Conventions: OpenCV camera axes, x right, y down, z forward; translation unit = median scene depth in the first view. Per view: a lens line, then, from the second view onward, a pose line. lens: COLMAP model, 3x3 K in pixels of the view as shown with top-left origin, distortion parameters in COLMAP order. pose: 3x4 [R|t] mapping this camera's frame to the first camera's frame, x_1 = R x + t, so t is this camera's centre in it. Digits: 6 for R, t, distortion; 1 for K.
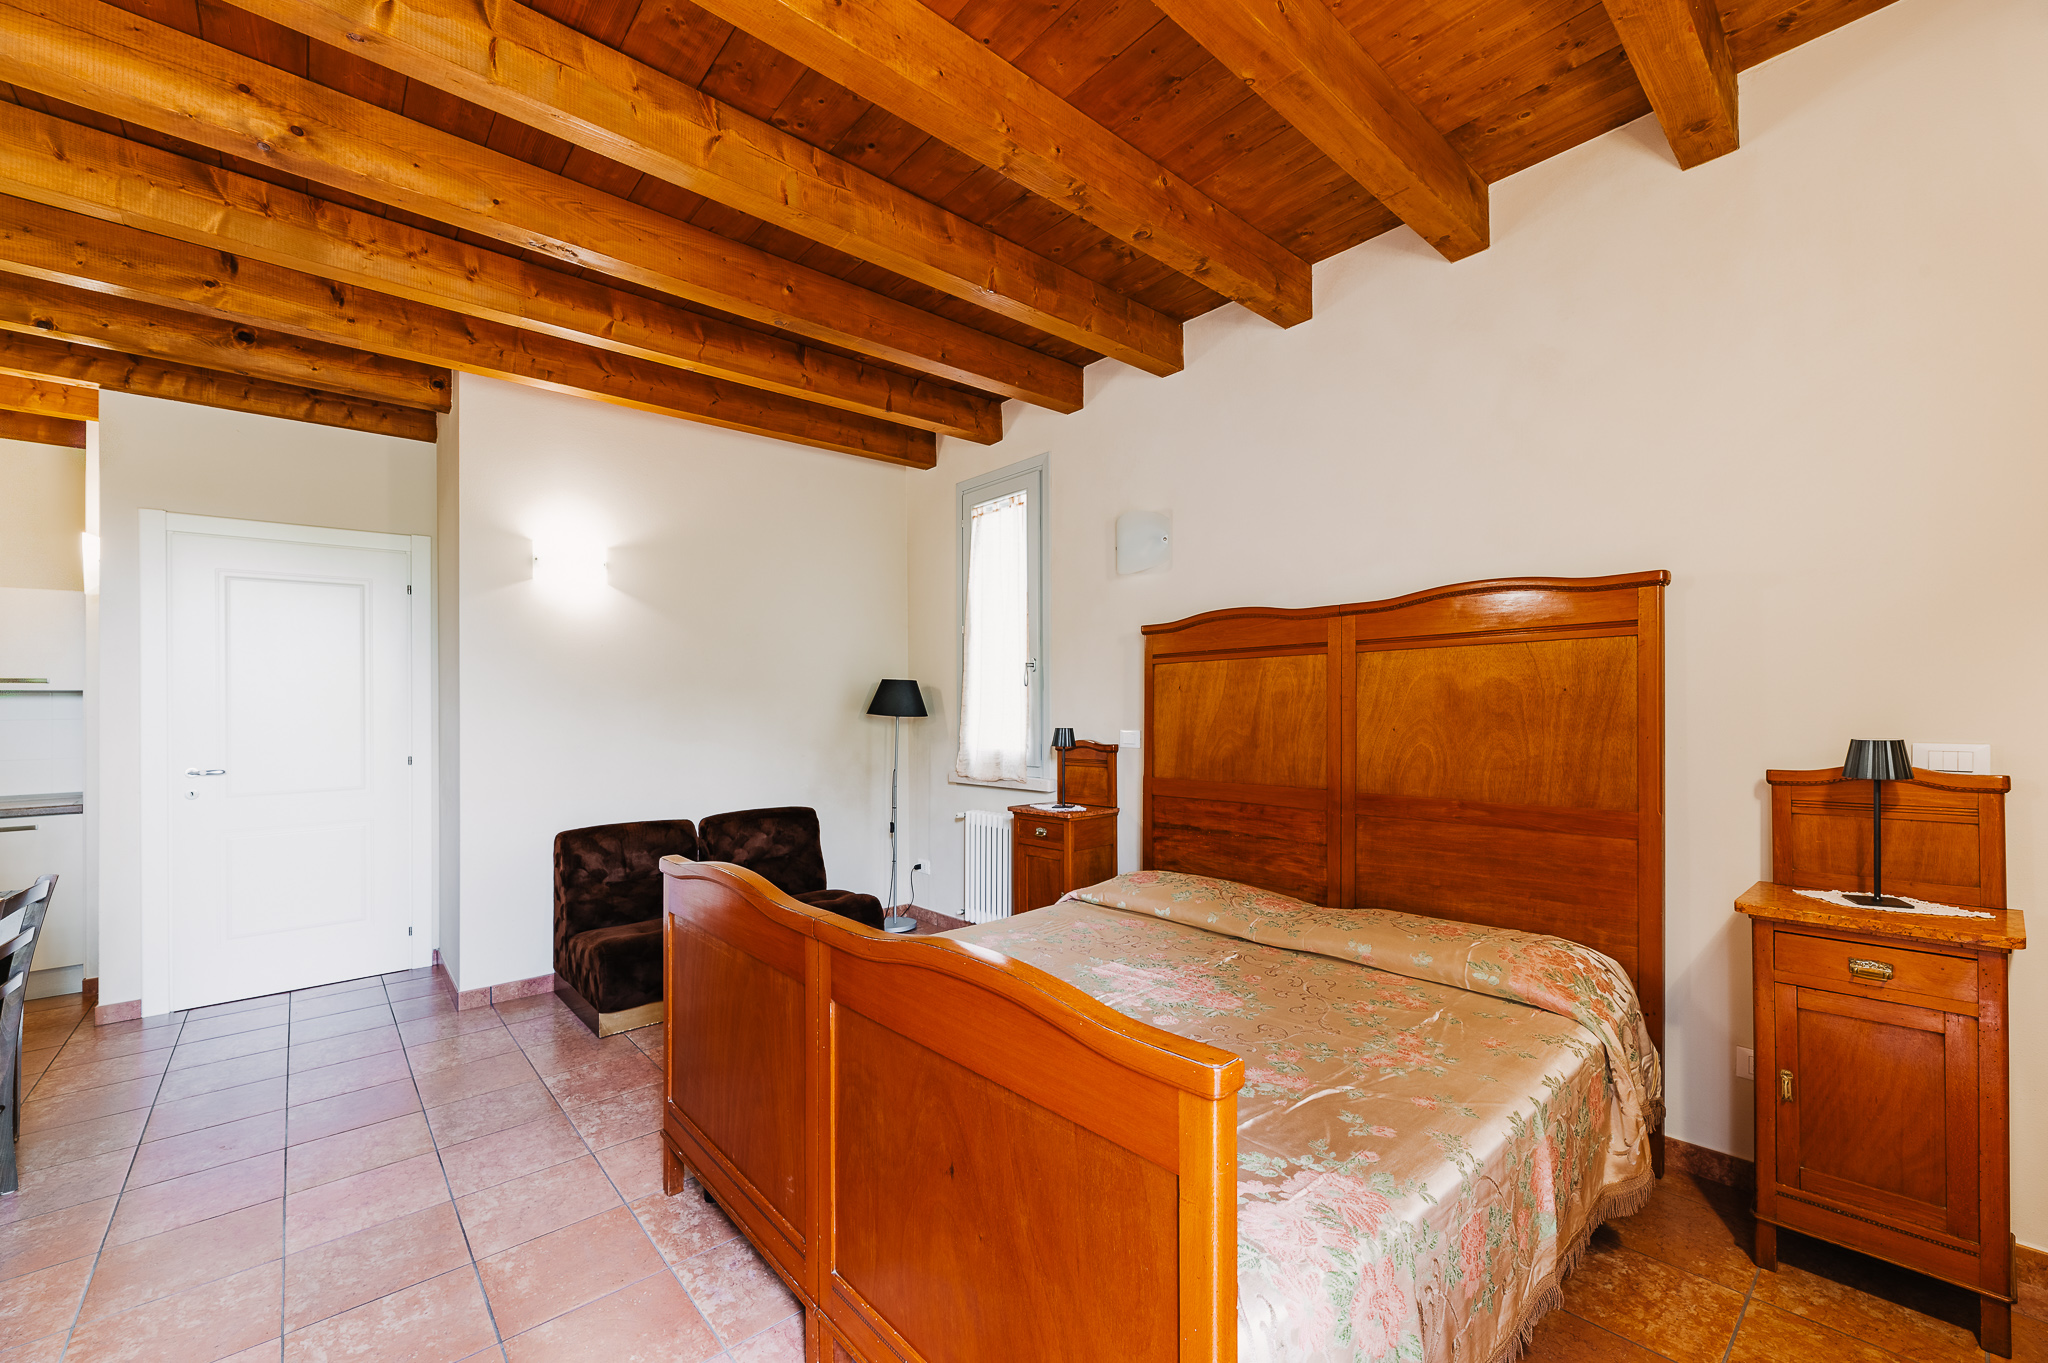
lens RADIAL K [[834.3, 0, 1026.6], [0, 834.3, 700.3], [0, 0, 1]] dist [0.000330, -0.000561]
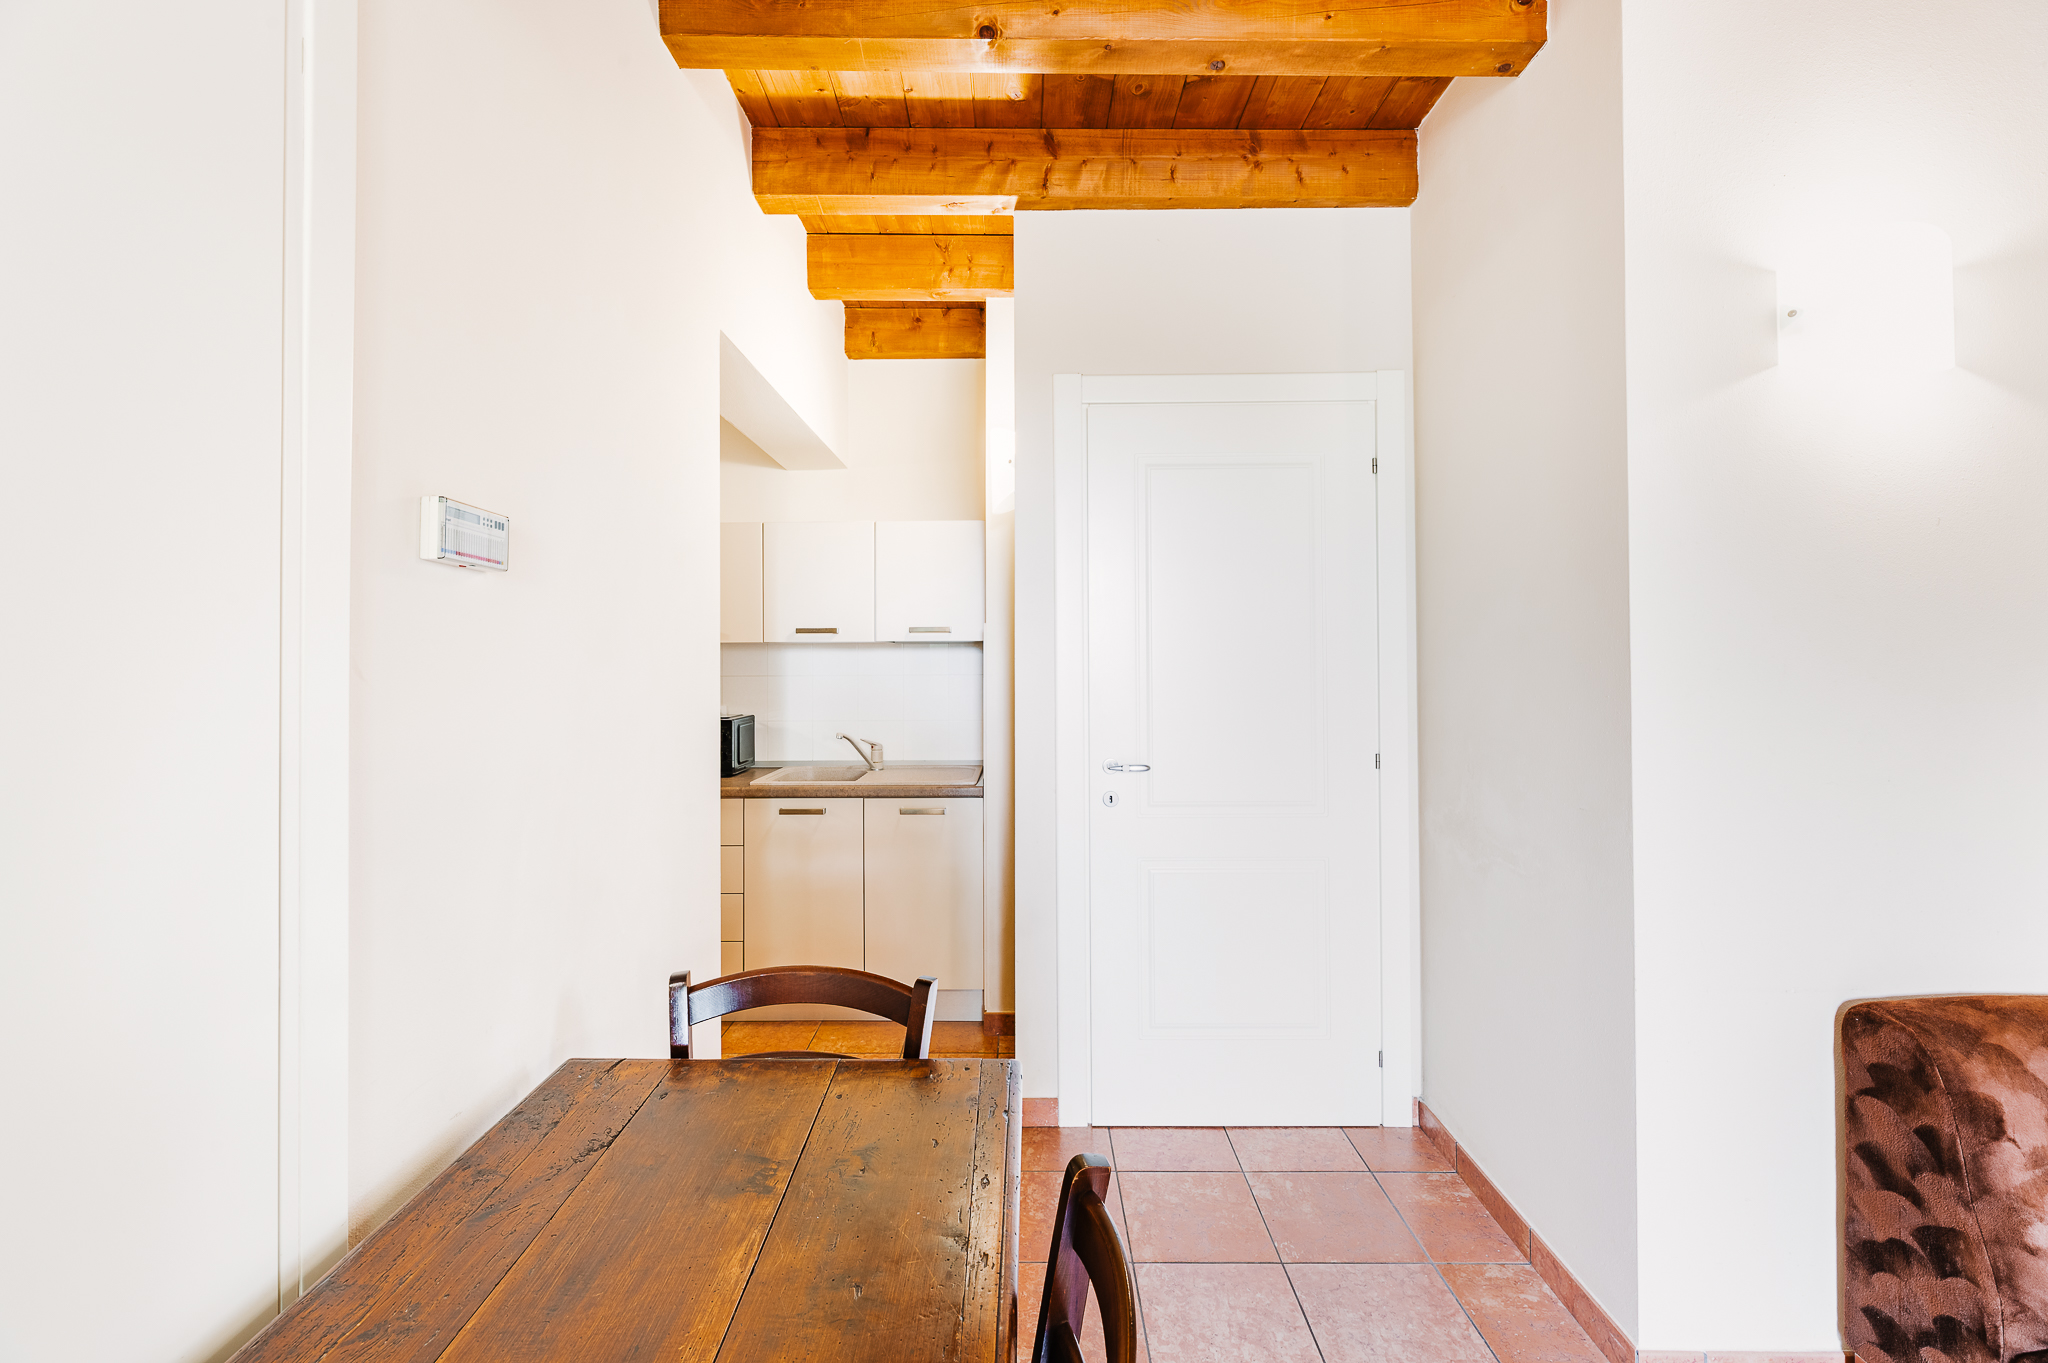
lens RADIAL K [[834.3, 0, 1009.6], [0, 834.3, 651.0], [0, 0, 1]] dist [0.000330, -0.000561]
pose [[0.740791, 0.002626, -0.671730, -0.620493], [-0.003592, 0.999994, -0.000052, -0.003035], [0.671725, 0.002452, 0.740796, 0.461240]]
